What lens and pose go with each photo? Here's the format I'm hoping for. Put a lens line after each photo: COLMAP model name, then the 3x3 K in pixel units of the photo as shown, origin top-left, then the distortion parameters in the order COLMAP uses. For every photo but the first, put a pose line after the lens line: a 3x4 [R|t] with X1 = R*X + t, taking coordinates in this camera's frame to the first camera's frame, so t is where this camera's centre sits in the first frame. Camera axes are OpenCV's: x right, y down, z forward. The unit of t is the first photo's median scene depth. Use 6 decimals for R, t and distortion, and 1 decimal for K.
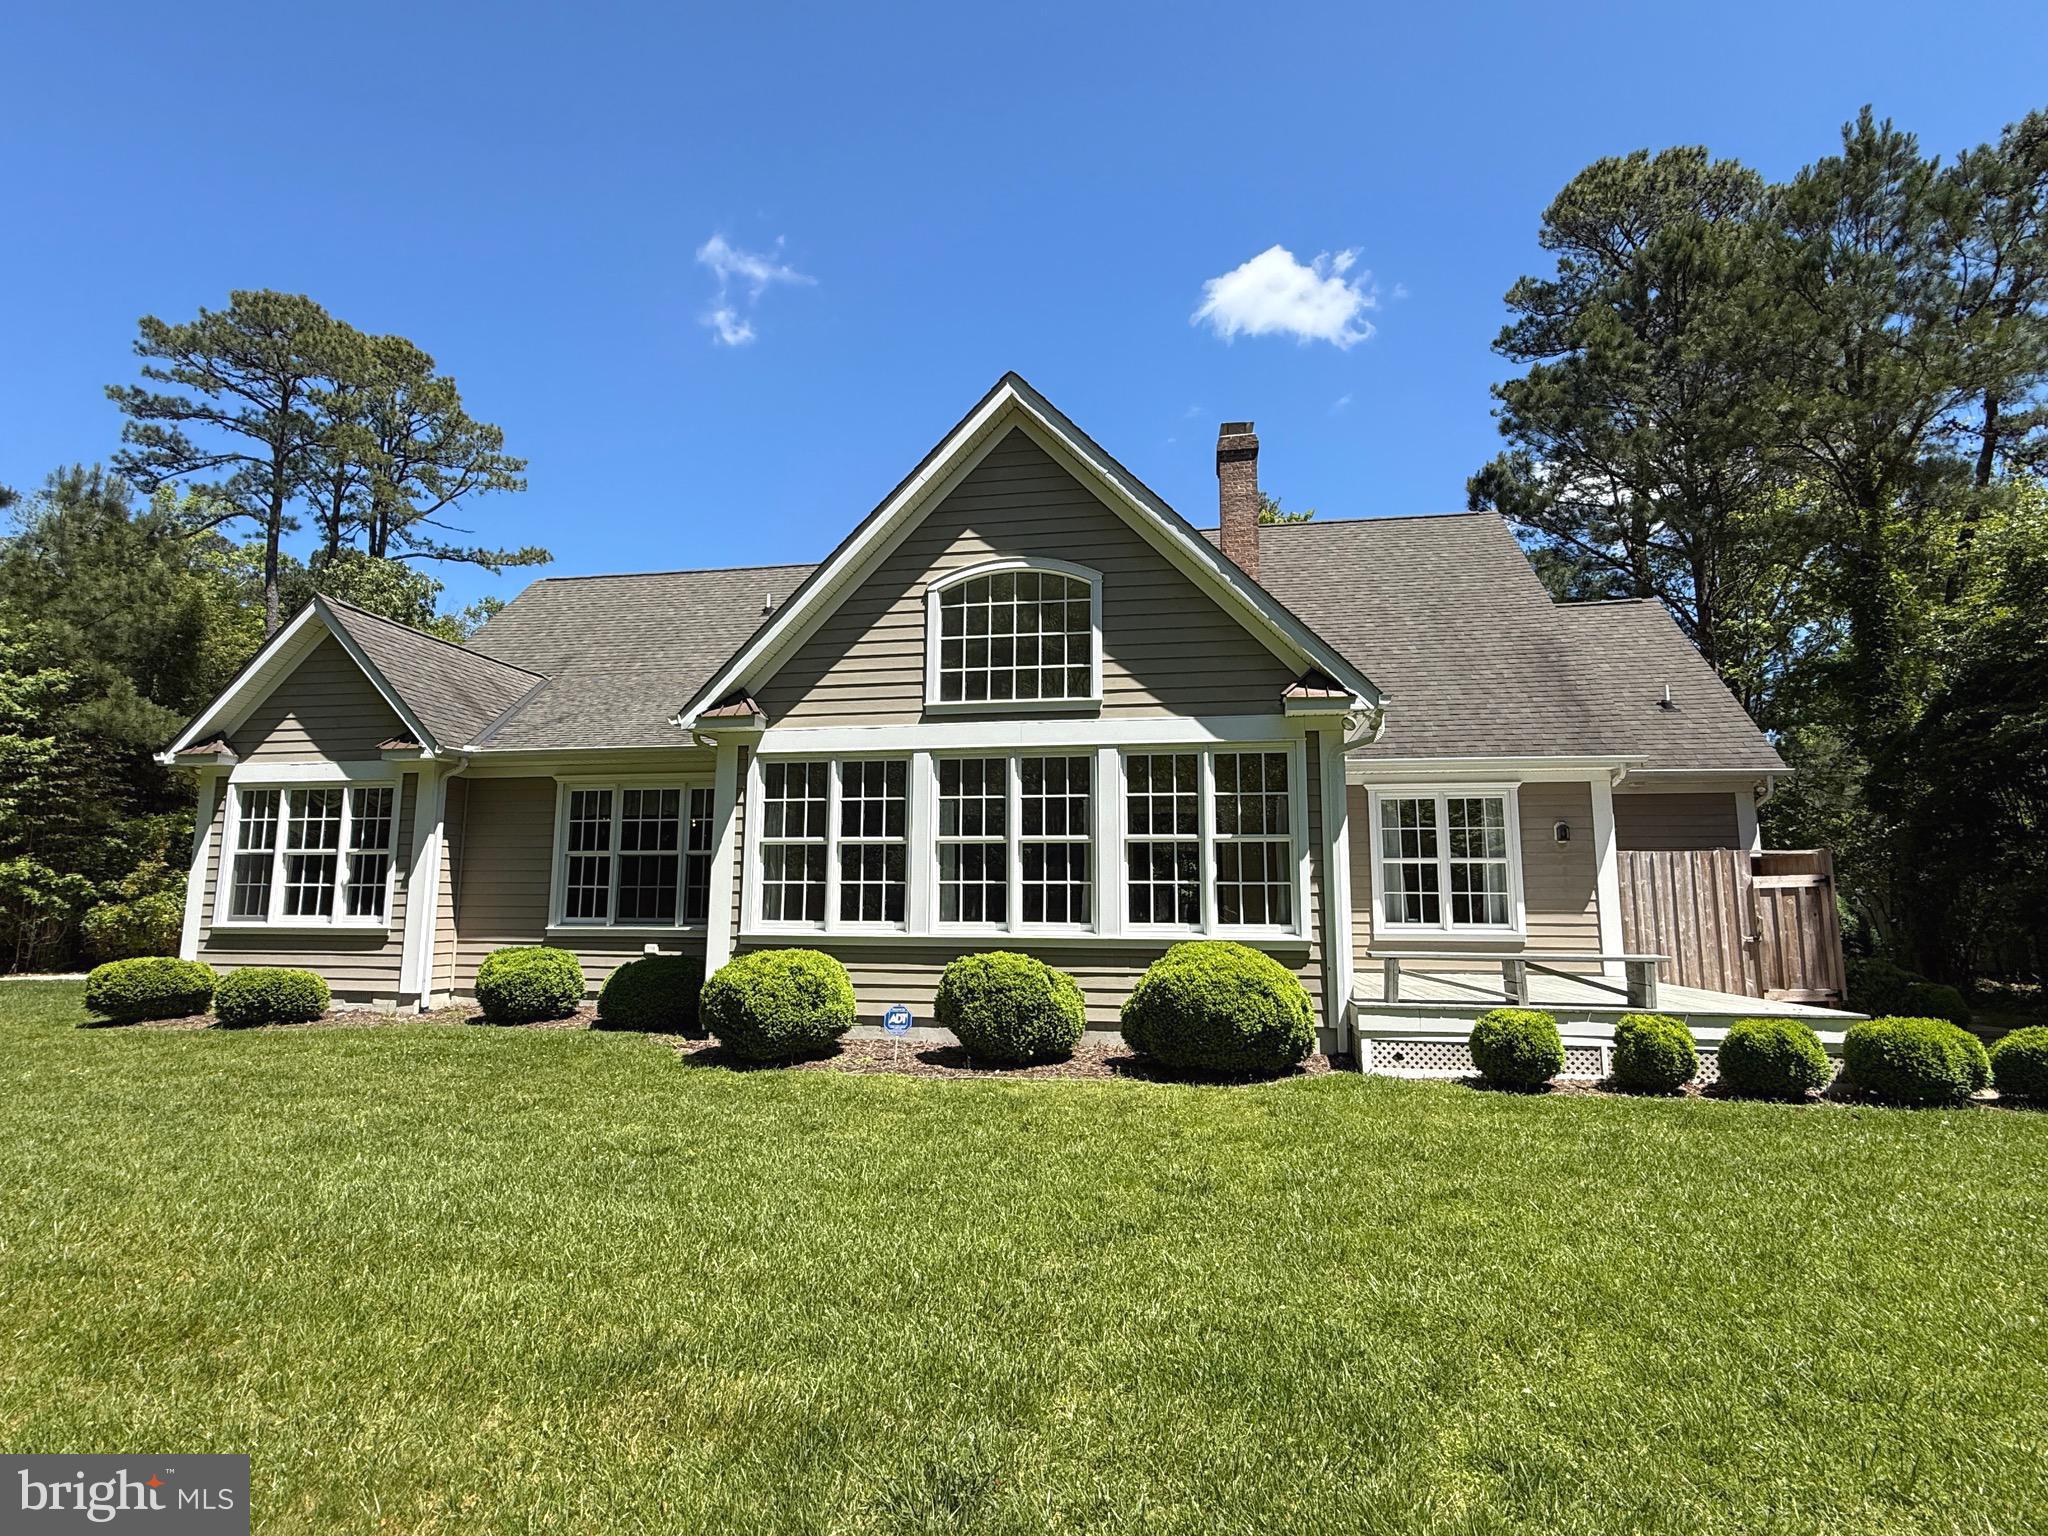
lens RADIAL K [[991.0, 0, 1038.8], [0, 991.0, 772.5], [0, 0, 1]] dist [-0.002740, 0.001304]
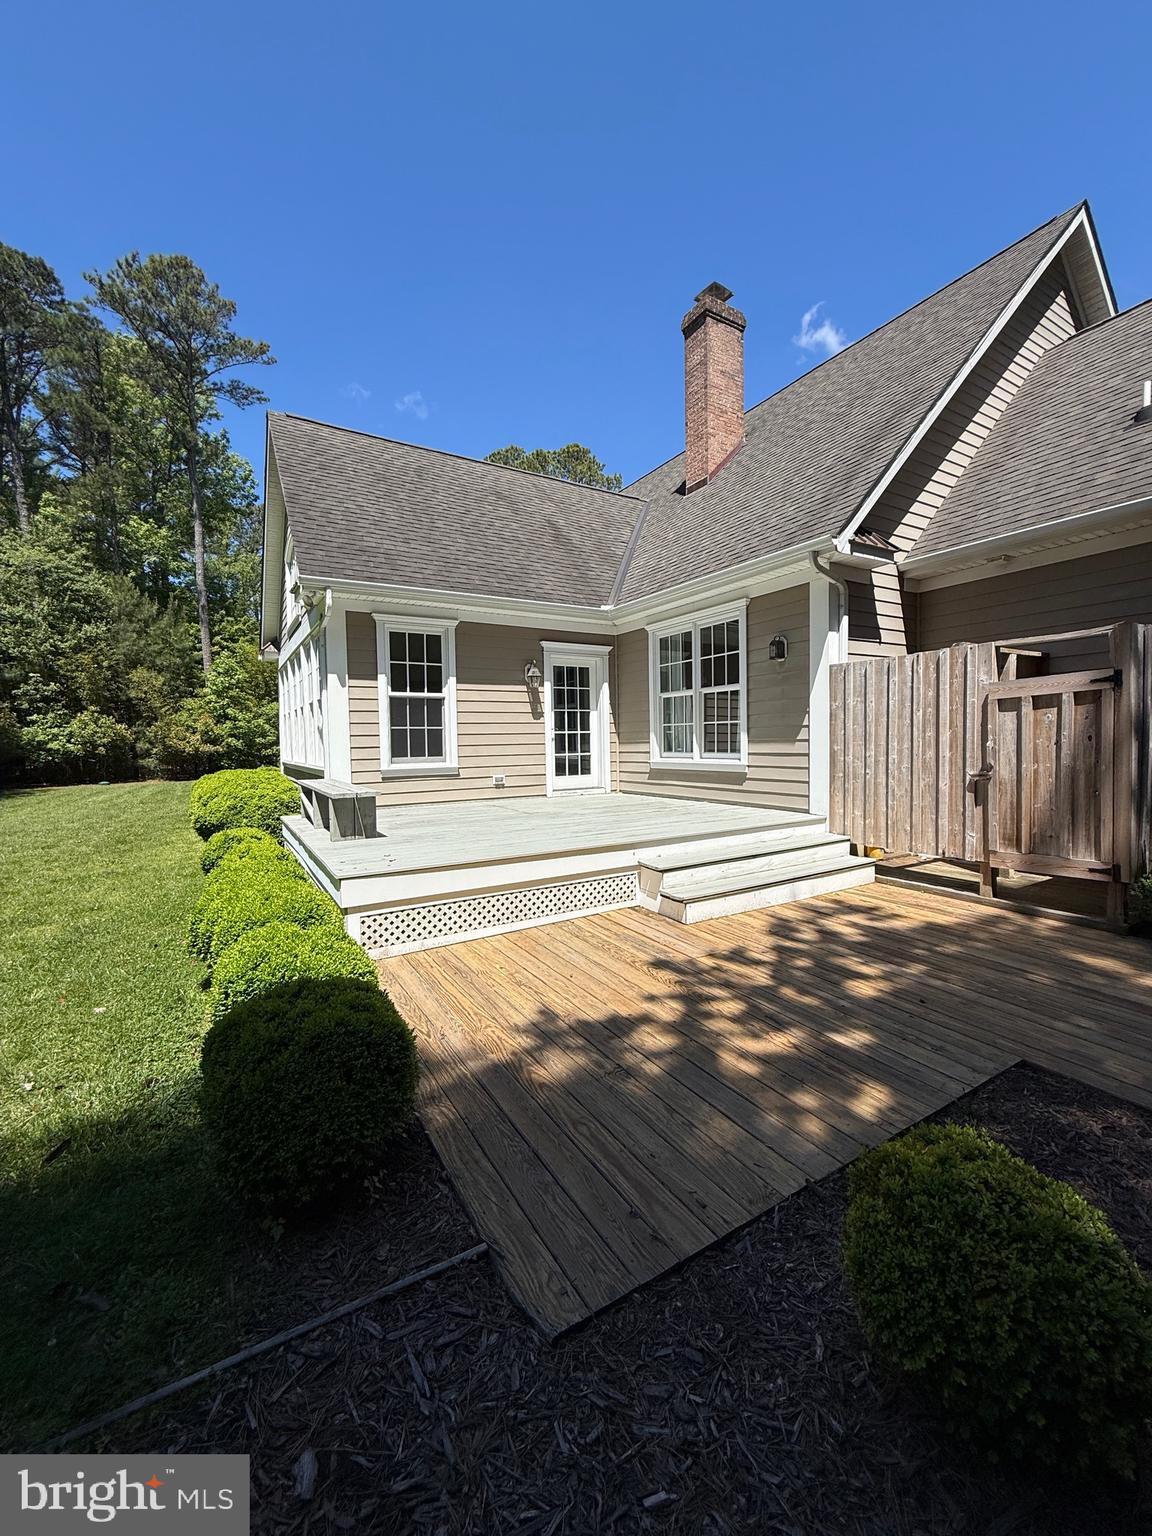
lens RADIAL K [[610.8, 0, 580.3], [0, 610.8, 763.0], [0, 0, 1]] dist [0.002465, 0.000024]
pose [[0.661892, 0.008781, -0.749547, 0.826982], [0.124092, 0.984851, 0.121118, 0.073484], [0.739256, -0.173180, 0.650776, 0.512576]]
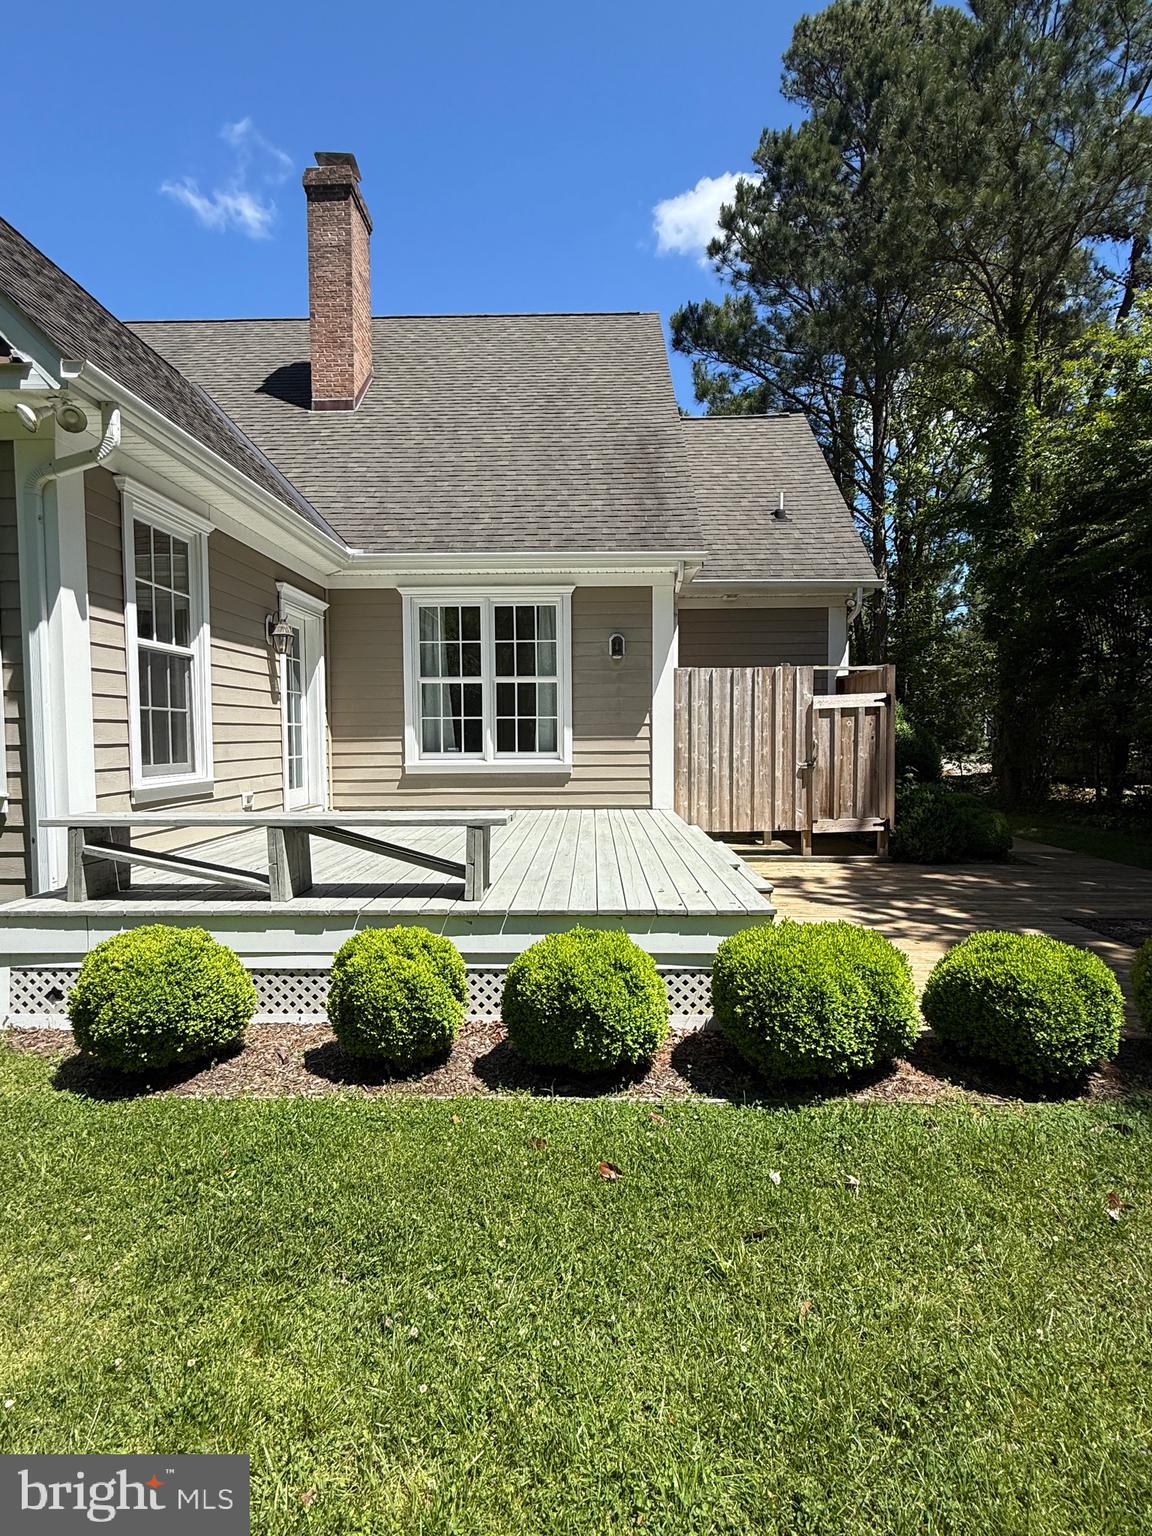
lens RADIAL K [[743.2, 0, 584.1], [0, 743.2, 773.0], [0, 0, 1]] dist [-0.002740, 0.001304]
pose [[0.987408, -0.021467, 0.156730, 0.402936], [-0.008601, 0.981999, 0.188690, 0.048085], [-0.157959, -0.187662, 0.969449, 0.364881]]
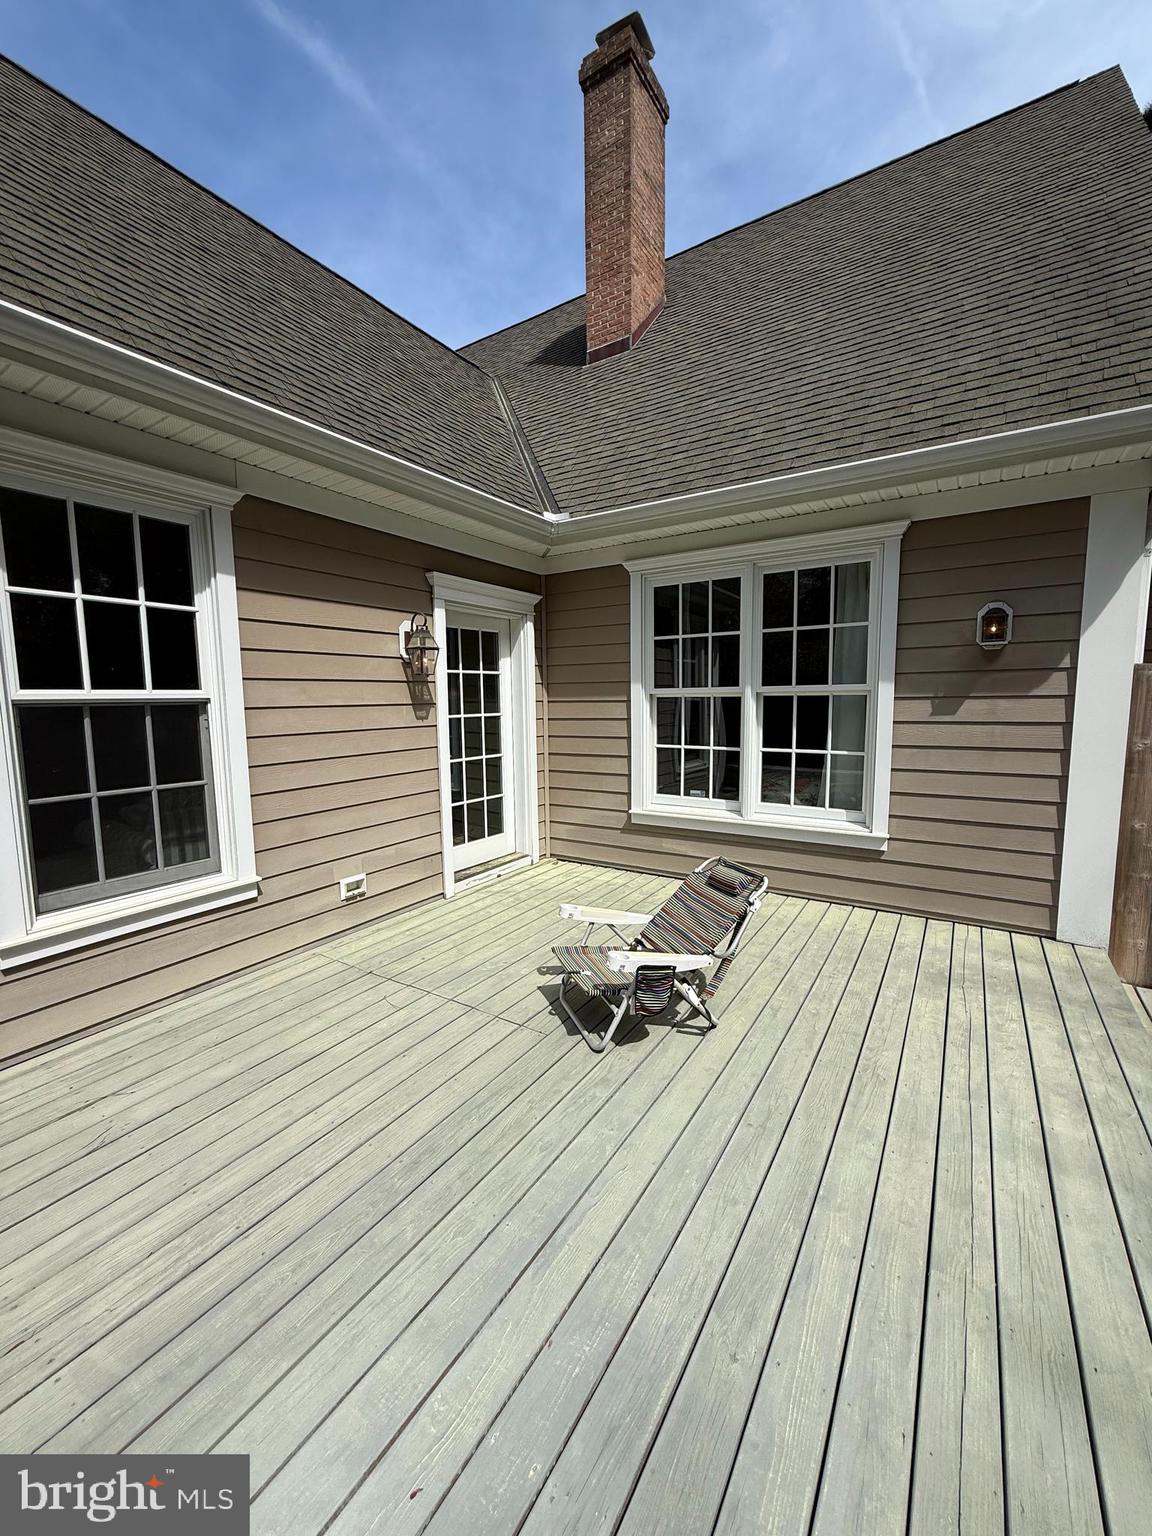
lens RADIAL K [[610.8, 0, 582.6], [0, 610.8, 763.3], [0, 0, 1]] dist [0.002465, 0.000024]
pose [[0.925226, 0.024221, -0.378643, 0.469243], [0.069373, 0.970338, 0.231586, 0.044379], [0.373021, -0.240537, 0.896101, 0.675881]]
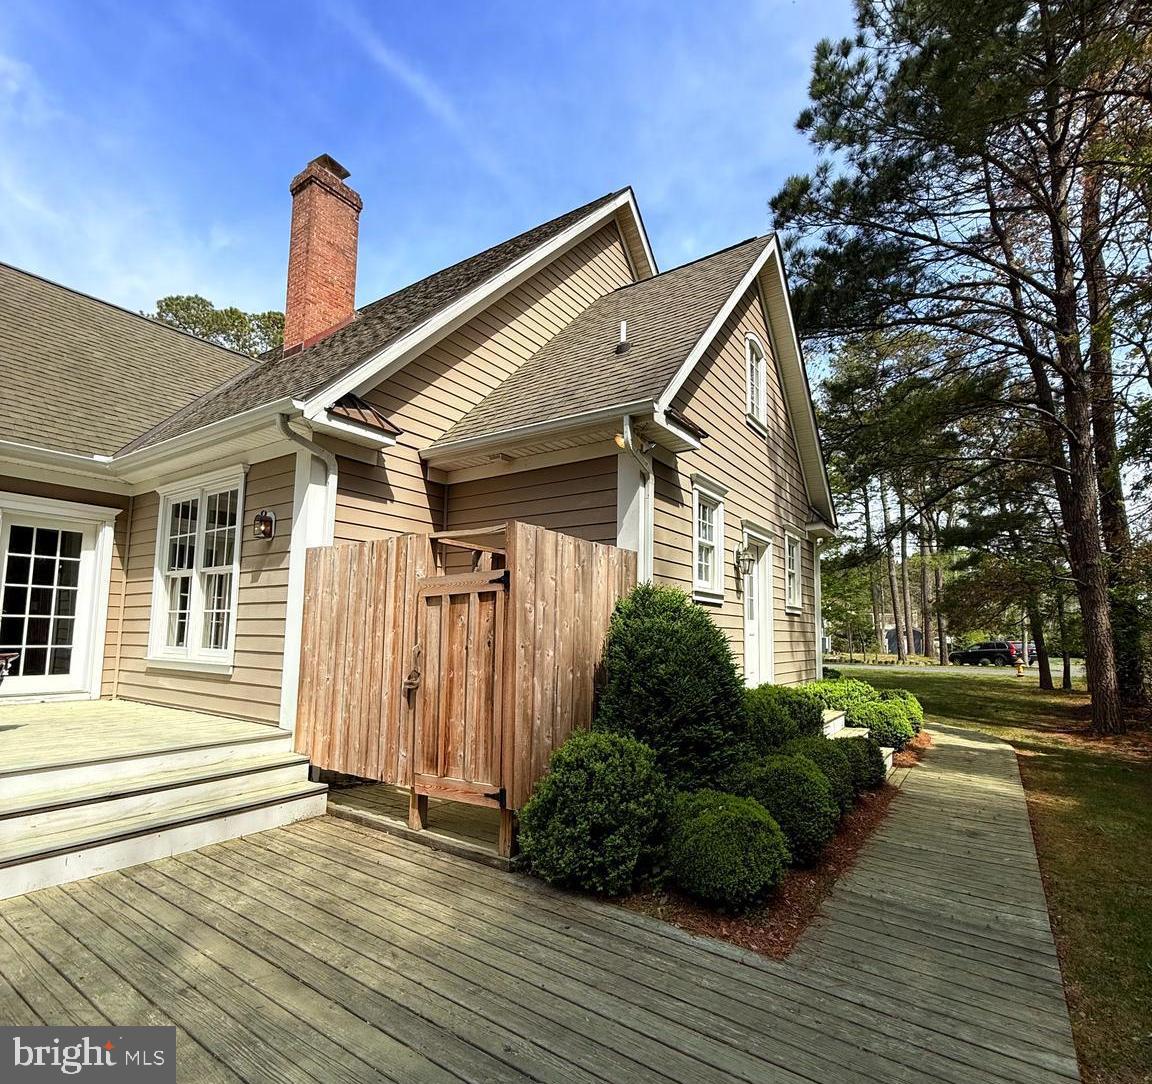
lens RADIAL K [[610.8, 0, 574.4], [0, 610.8, 576.3], [0, 0, 1]] dist [0.003760, 0.001407]
pose [[0.911003, -0.030869, -0.411244, 0.930127], [0.046306, 0.998545, 0.027627, 0.096732], [0.409793, -0.044211, 0.911107, 0.692256]]
